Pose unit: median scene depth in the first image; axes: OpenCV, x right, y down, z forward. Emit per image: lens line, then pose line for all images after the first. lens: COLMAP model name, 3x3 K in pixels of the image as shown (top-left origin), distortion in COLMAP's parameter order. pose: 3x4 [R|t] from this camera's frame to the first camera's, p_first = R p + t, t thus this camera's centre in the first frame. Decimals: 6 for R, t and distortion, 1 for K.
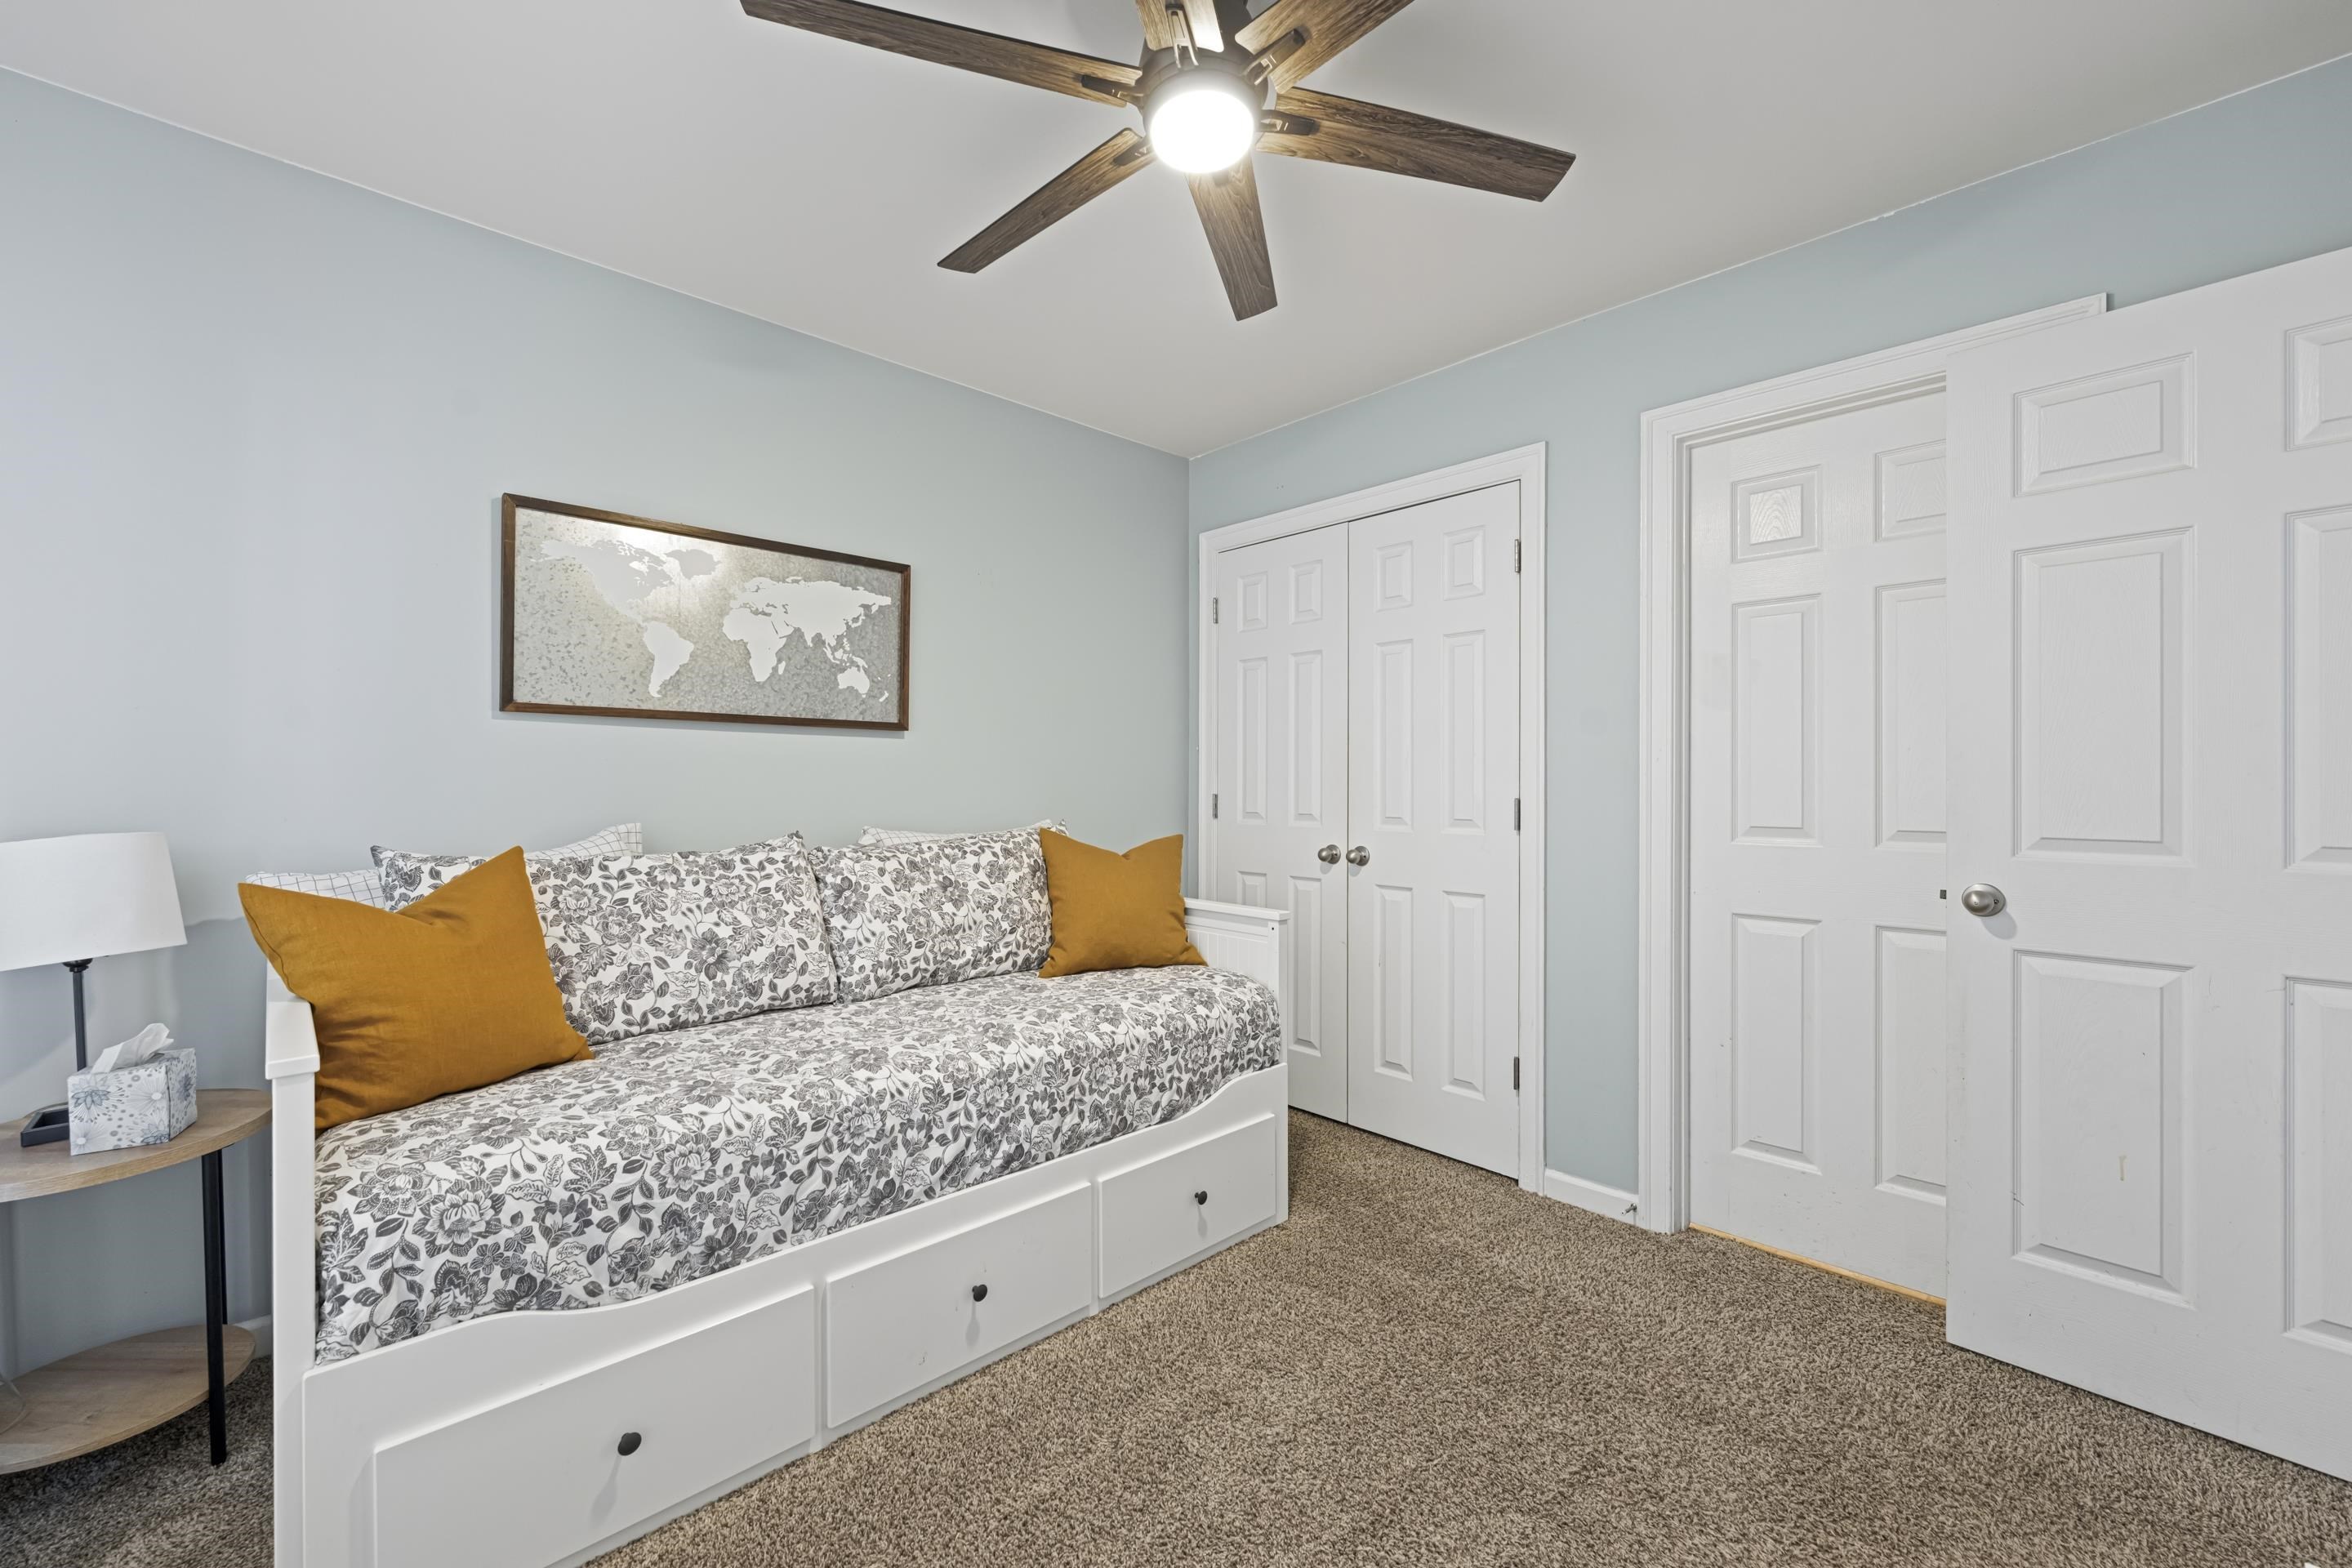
lens RADIAL K [[960.8, 0, 1169.1], [0, 960.8, 780.7], [0, 0, 1]] dist [-0.002292, -0.000037]
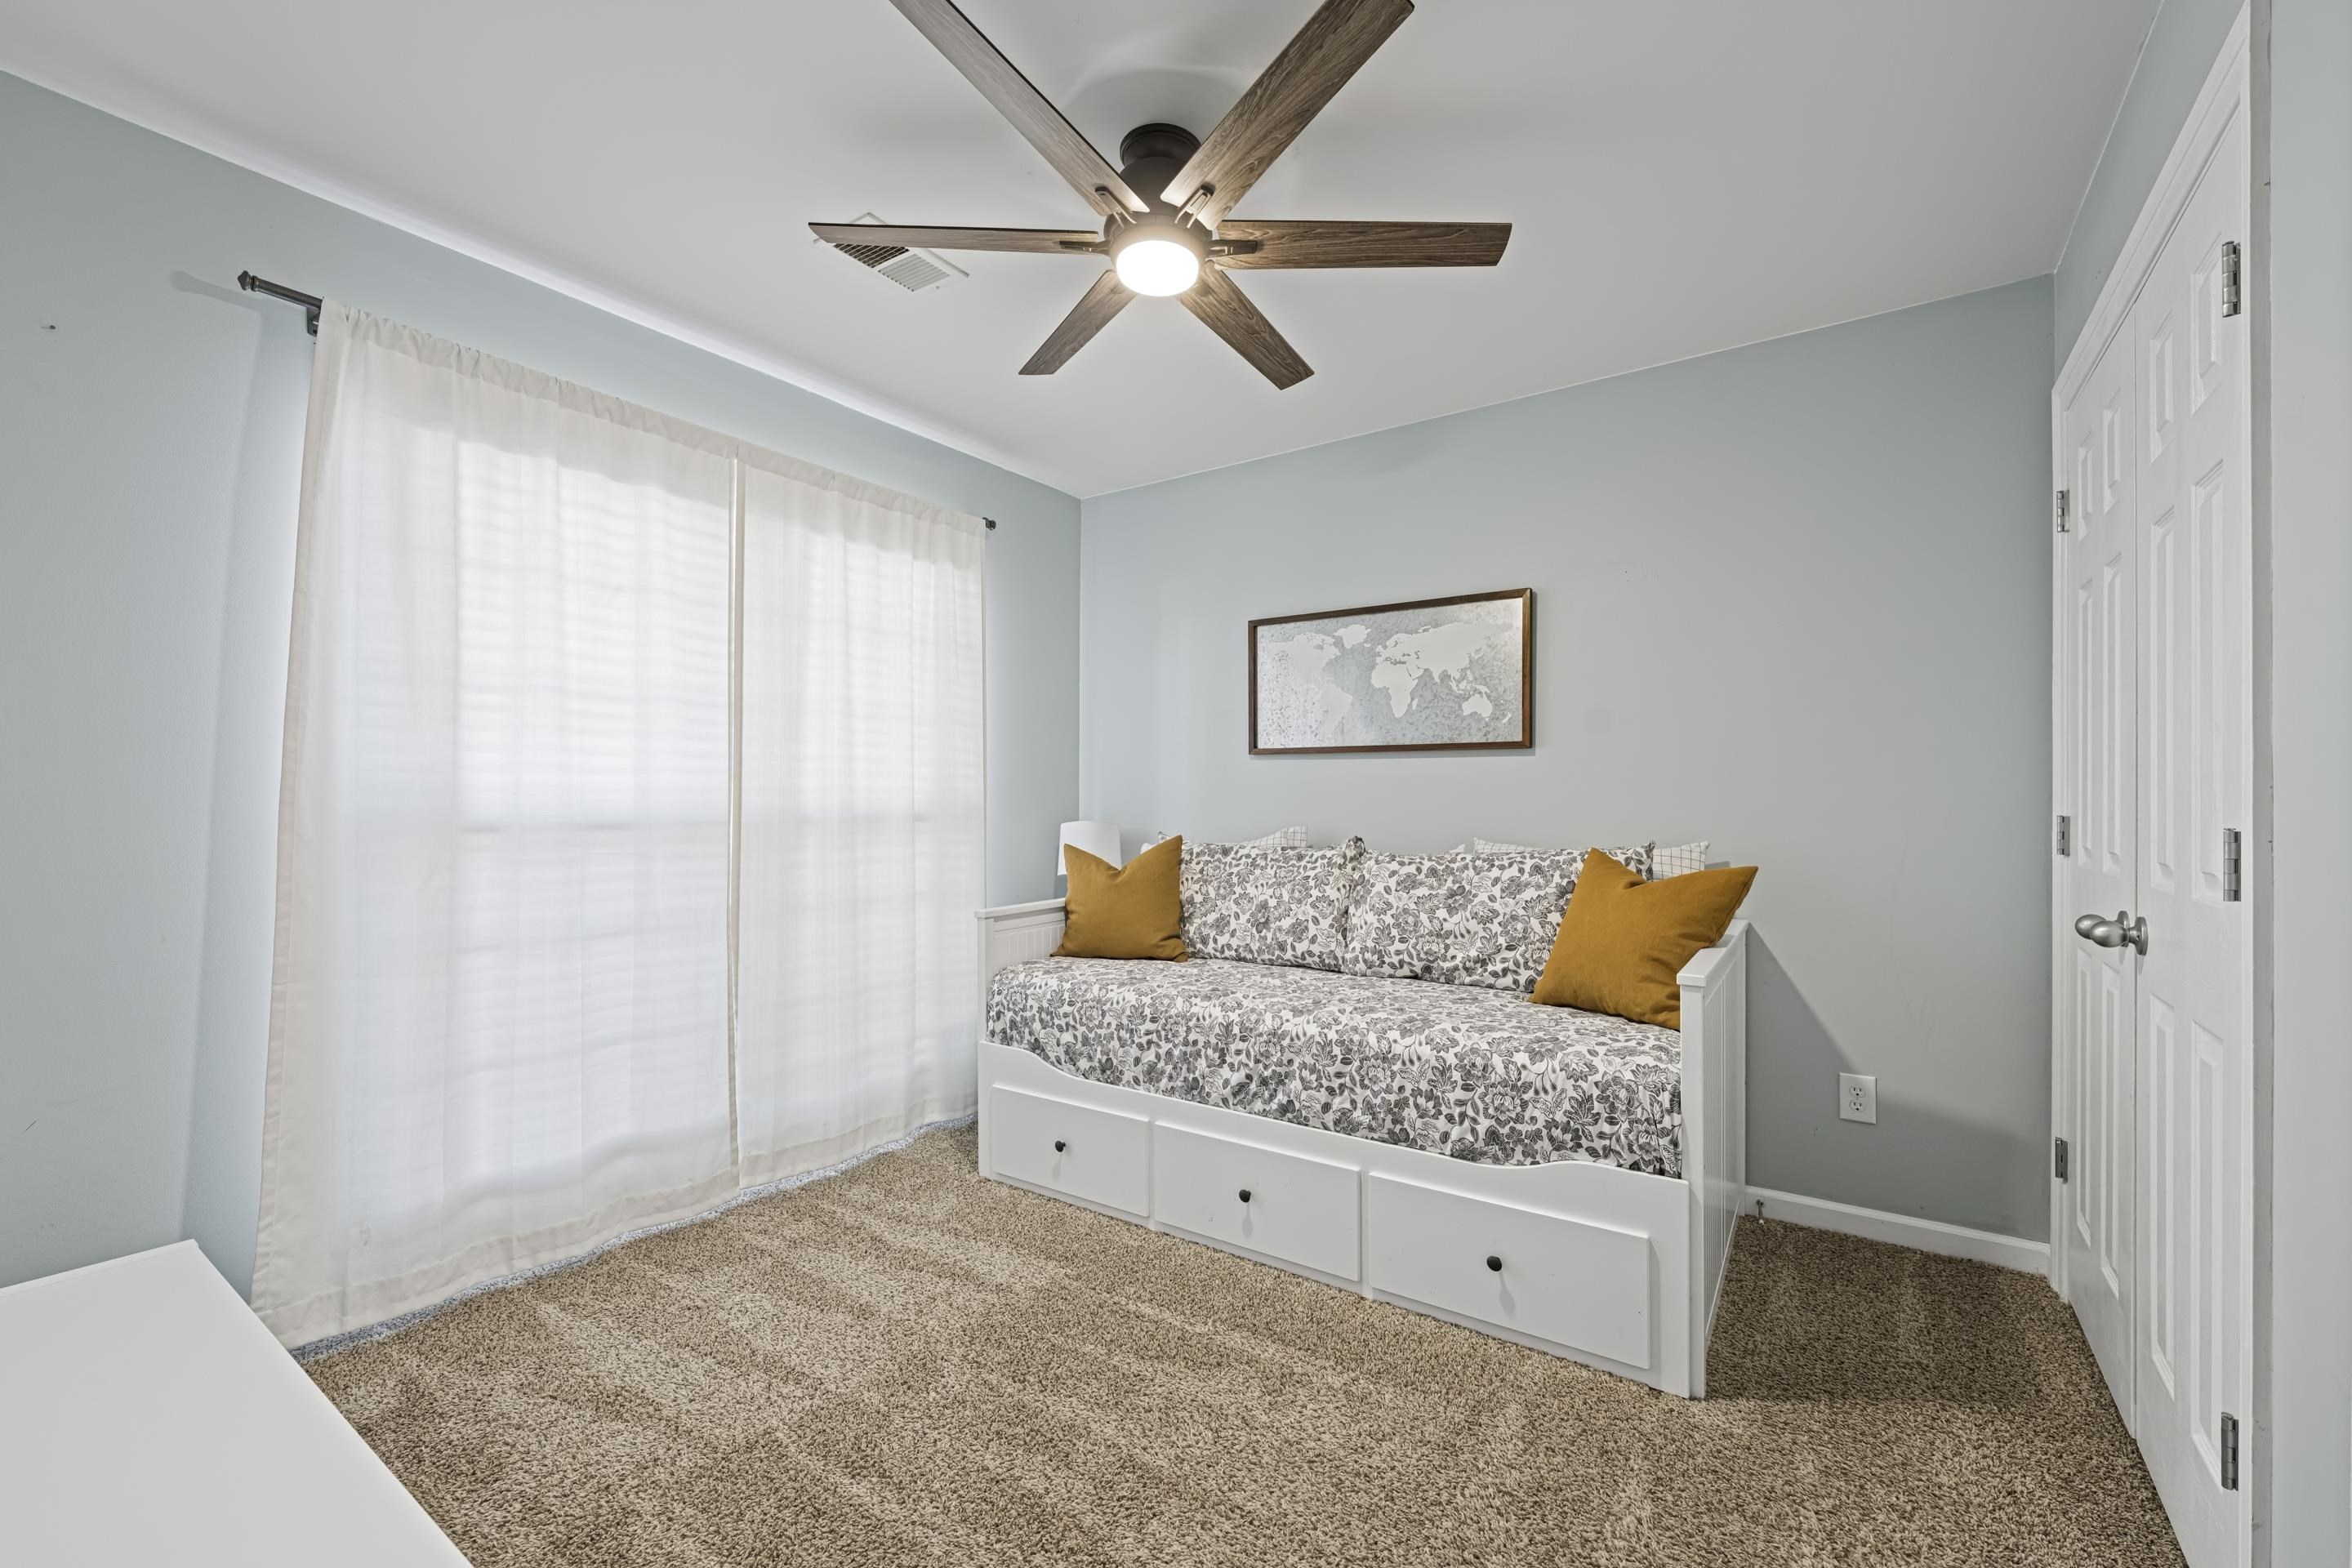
lens RADIAL K [[960.8, 0, 1167.4], [0, 960.8, 798.4], [0, 0, 1]] dist [-0.002292, -0.000037]
pose [[0.196196, -0.001911, -0.980563, 0.905587], [0.001737, 0.999997, -0.001601, 0.003990], [0.980563, -0.001390, 0.196198, 0.562696]]
